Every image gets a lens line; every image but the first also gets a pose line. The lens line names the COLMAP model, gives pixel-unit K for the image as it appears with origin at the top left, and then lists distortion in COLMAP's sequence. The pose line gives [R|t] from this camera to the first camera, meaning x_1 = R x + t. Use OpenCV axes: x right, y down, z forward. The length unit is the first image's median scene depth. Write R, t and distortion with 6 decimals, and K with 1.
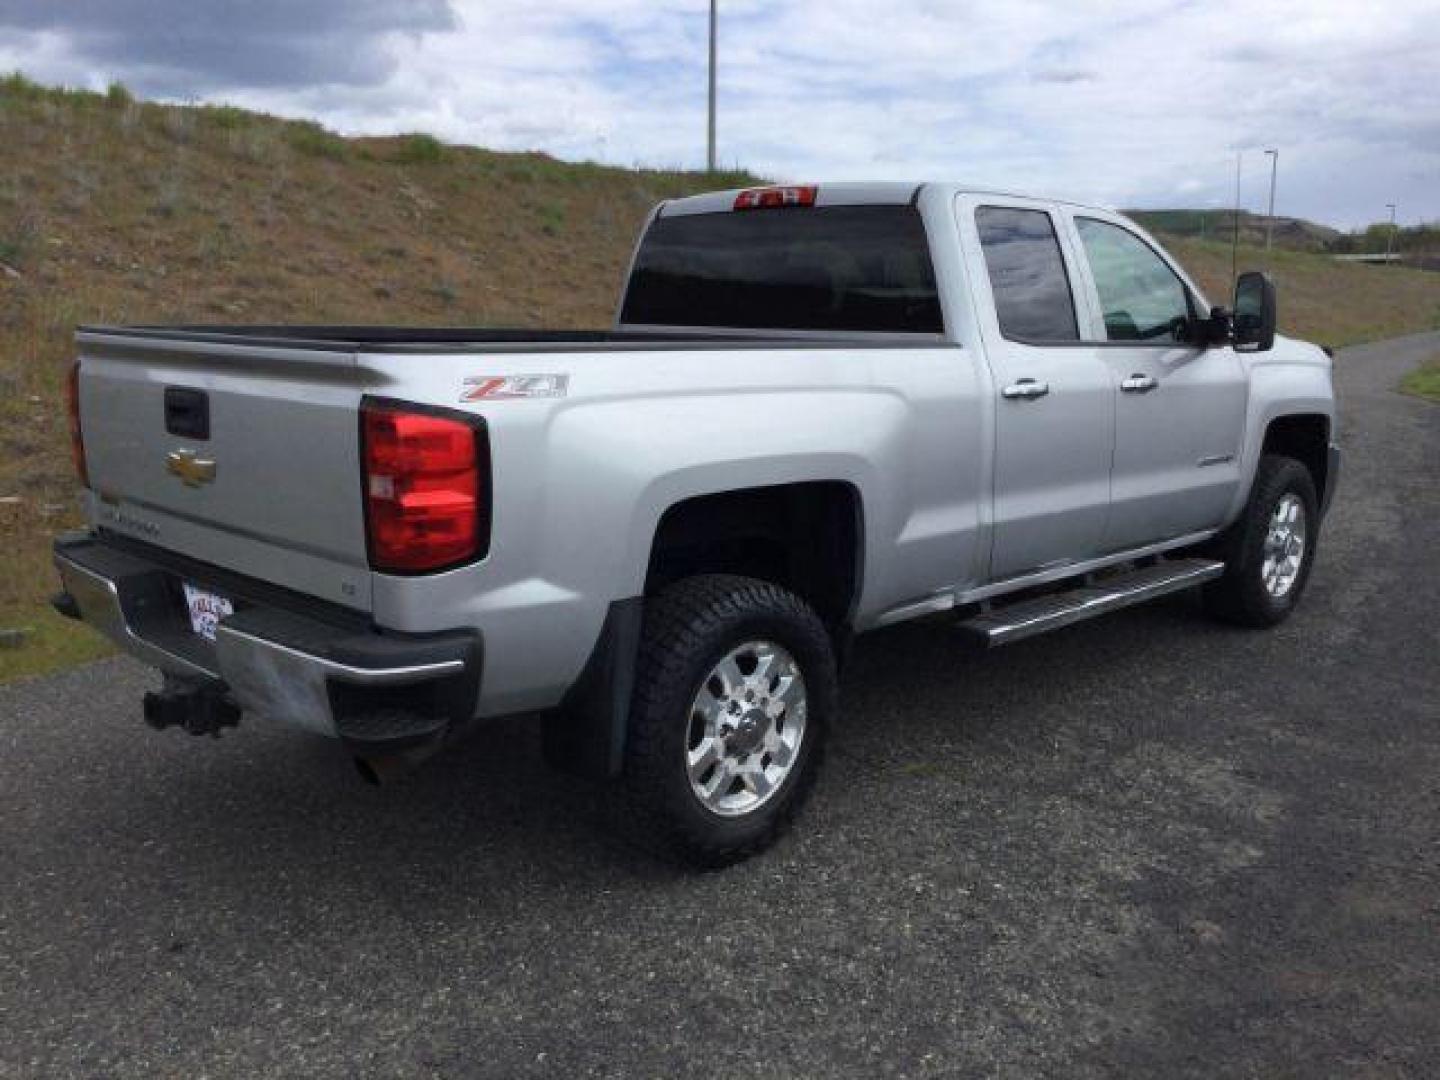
lens RADIAL K [[1297.9, 0, 720.0], [0, 1297.9, 534.2], [0, 0, 1]] dist [0.090380, -0.142410]
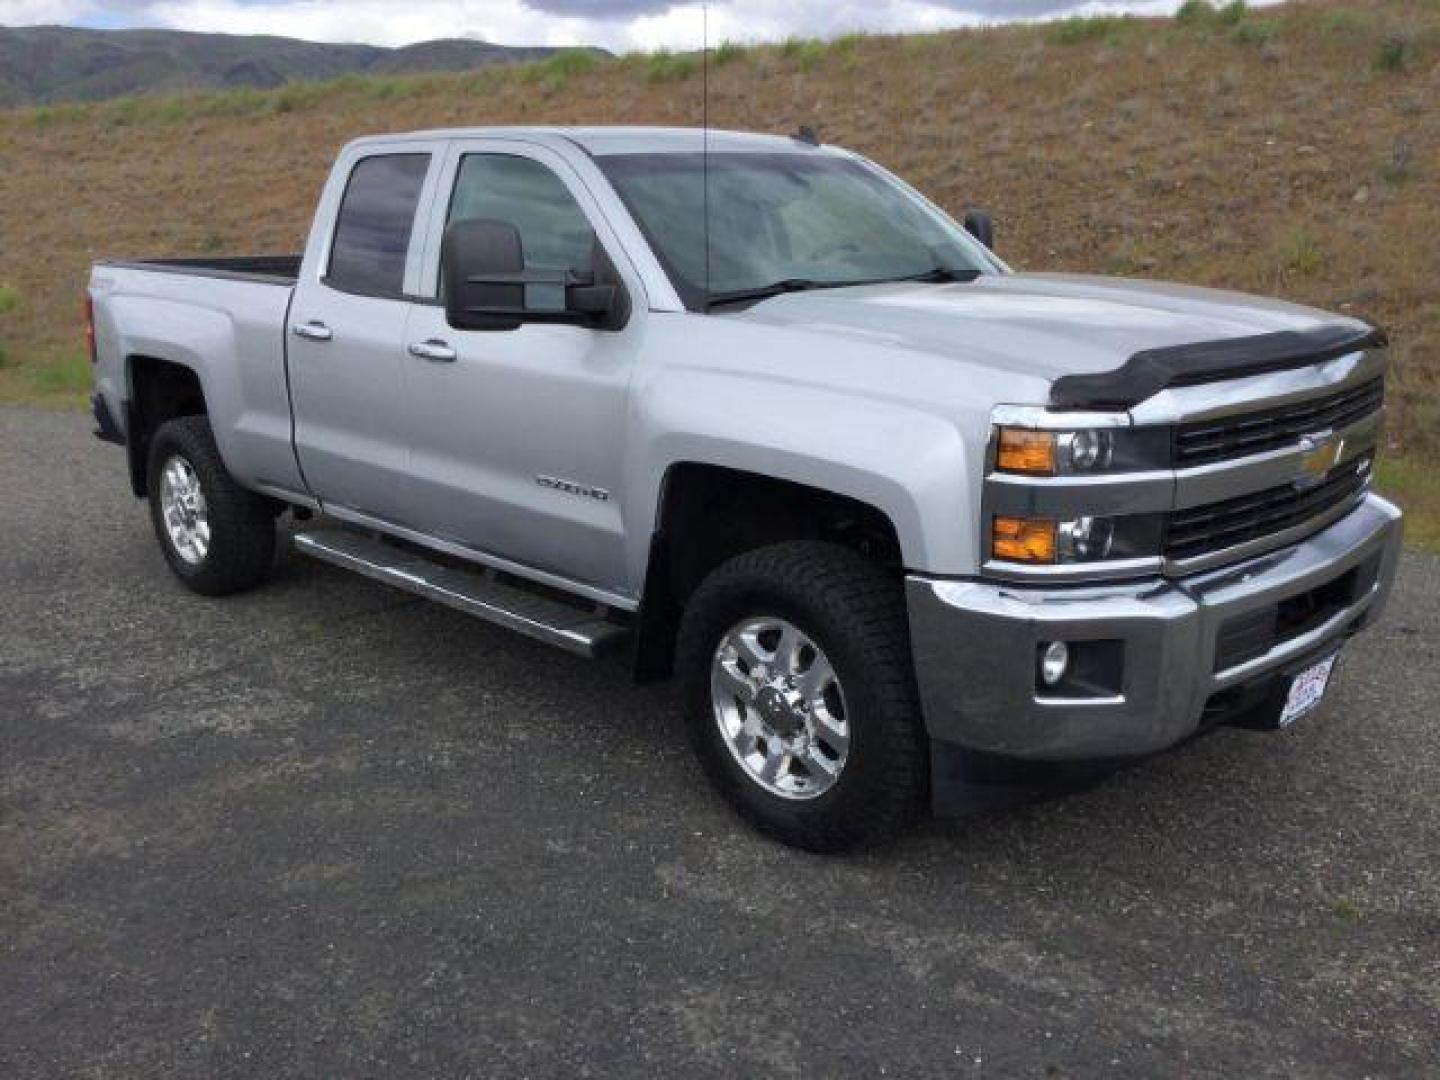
lens RADIAL K [[1302.0, 0, 768.5], [0, 1302.0, 541.6], [0, 0, 1]] dist [0.012337, -0.012311]
pose [[0.022585, 0.246164, -0.968965, 1.432386], [-0.173462, 0.955477, 0.238694, -0.288005], [0.984582, 0.162687, 0.064279, 1.431481]]
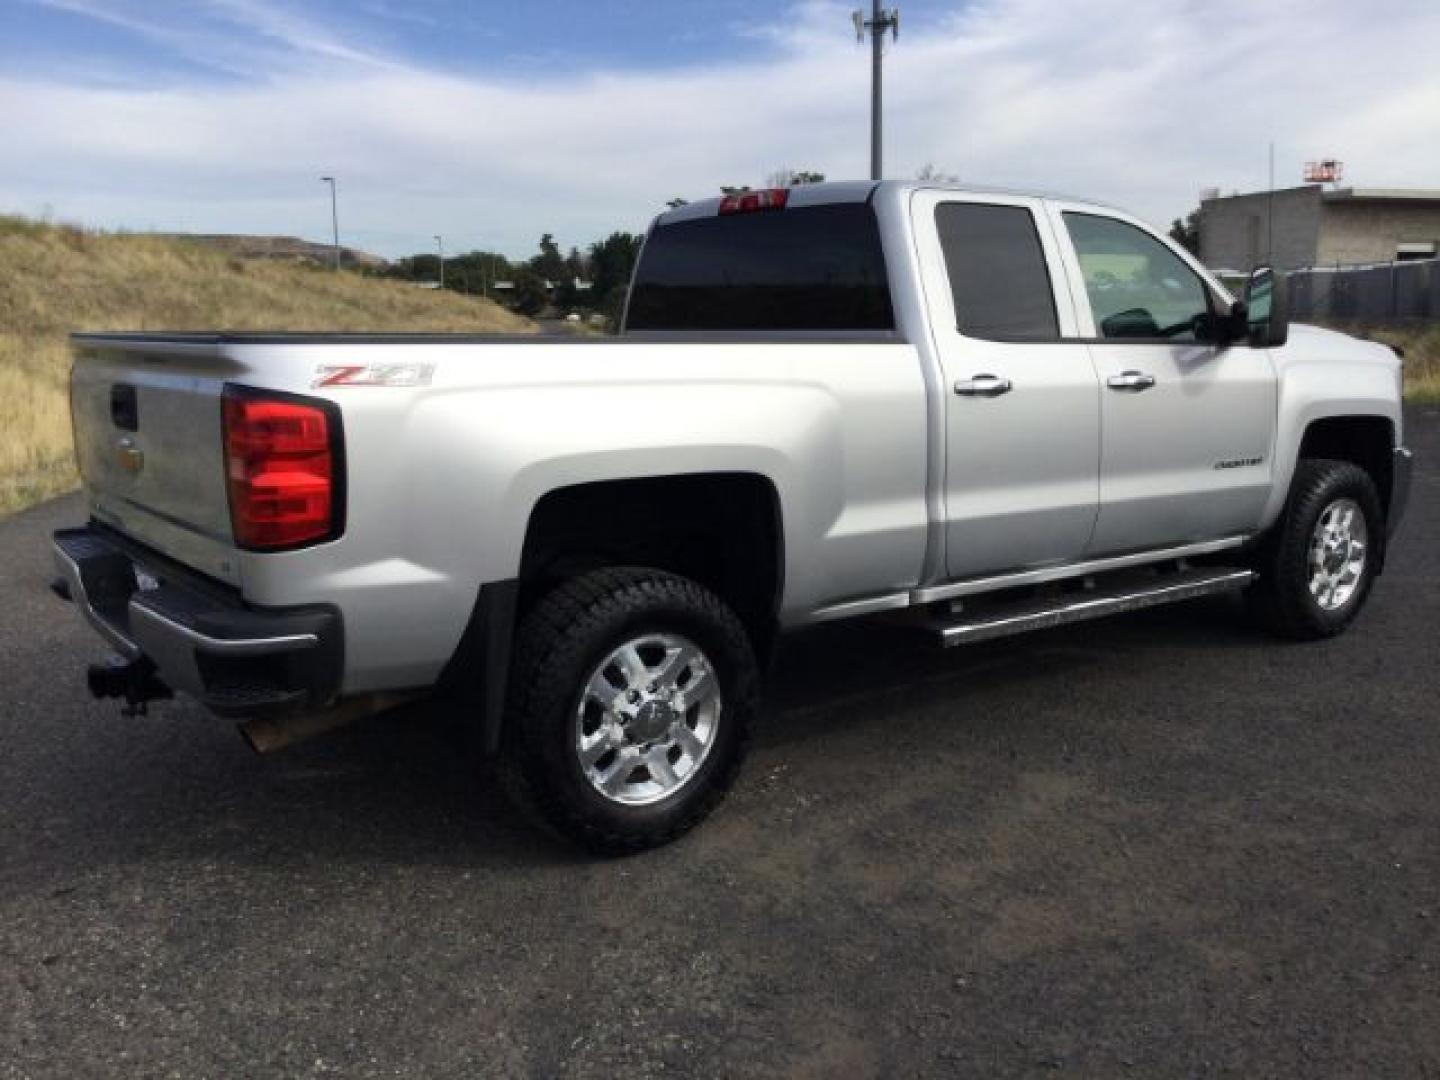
lens RADIAL K [[1297.9, 0, 720.0], [0, 1297.9, 534.2], [0, 0, 1]] dist [0.090380, -0.142410]
pose [[0.988515, 0.006673, -0.150978, 0.200656], [-0.009621, 0.999777, -0.018810, 0.022978], [0.150819, 0.020047, 0.988358, 0.002669]]
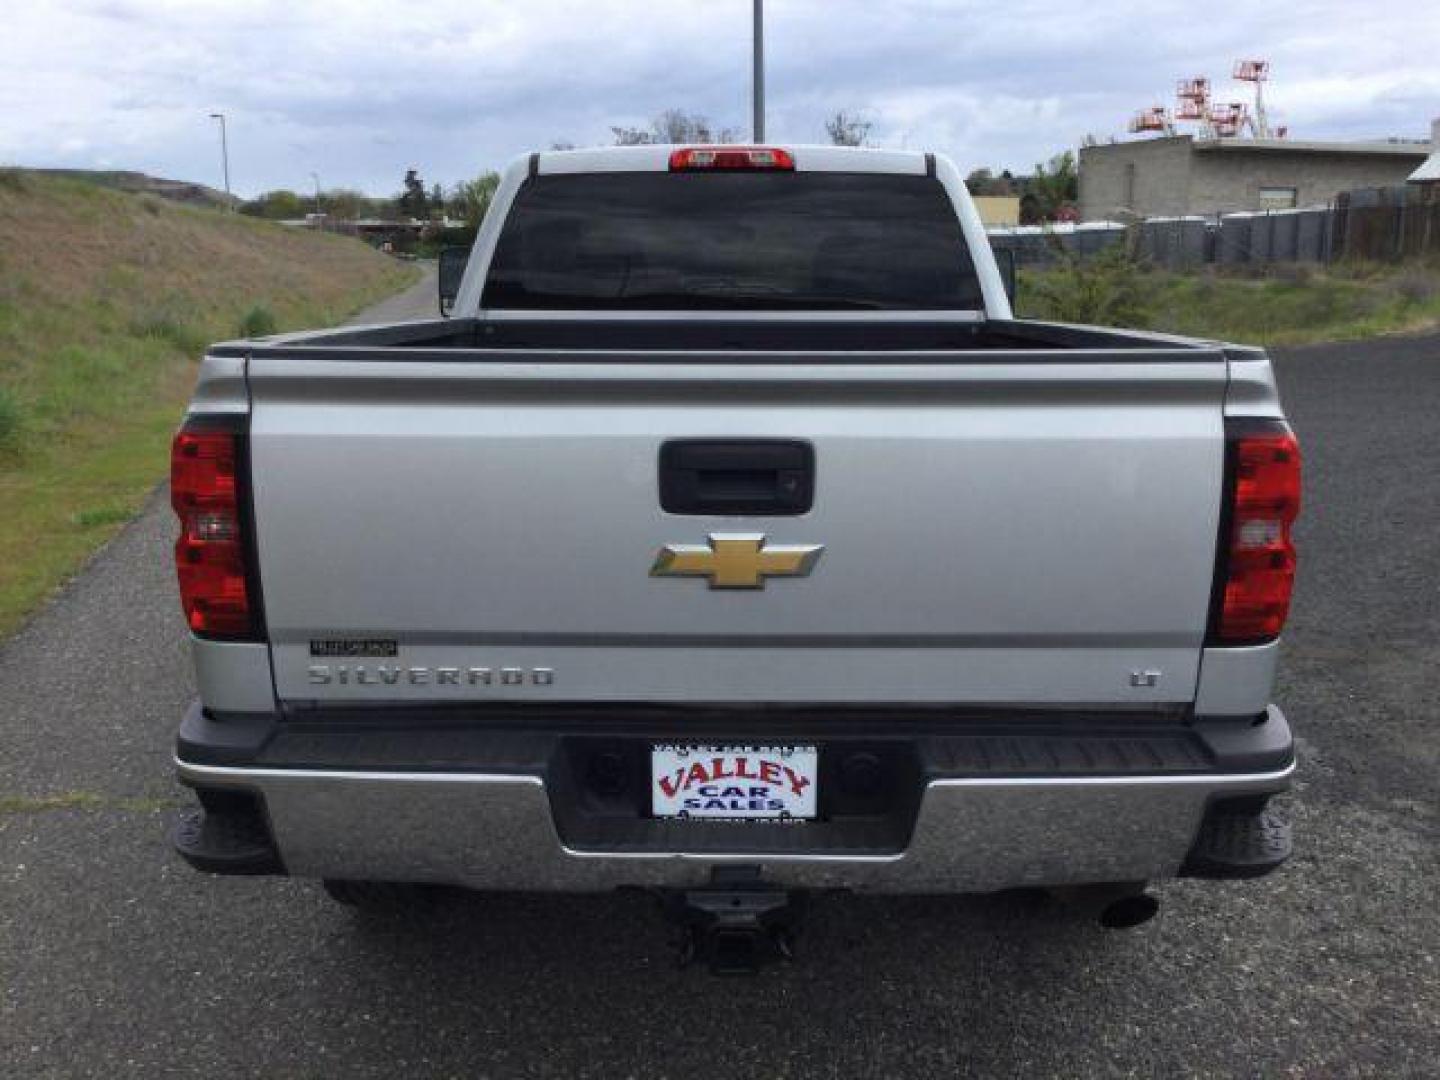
lens RADIAL K [[1297.9, 0, 720.0], [0, 1297.9, 534.2], [0, 0, 1]] dist [0.090380, -0.142410]
pose [[0.715923, -0.149892, 0.681900, -0.694429], [0.132160, 0.988119, 0.078450, -0.095053], [-0.685557, 0.033955, 0.727226, 0.452641]]
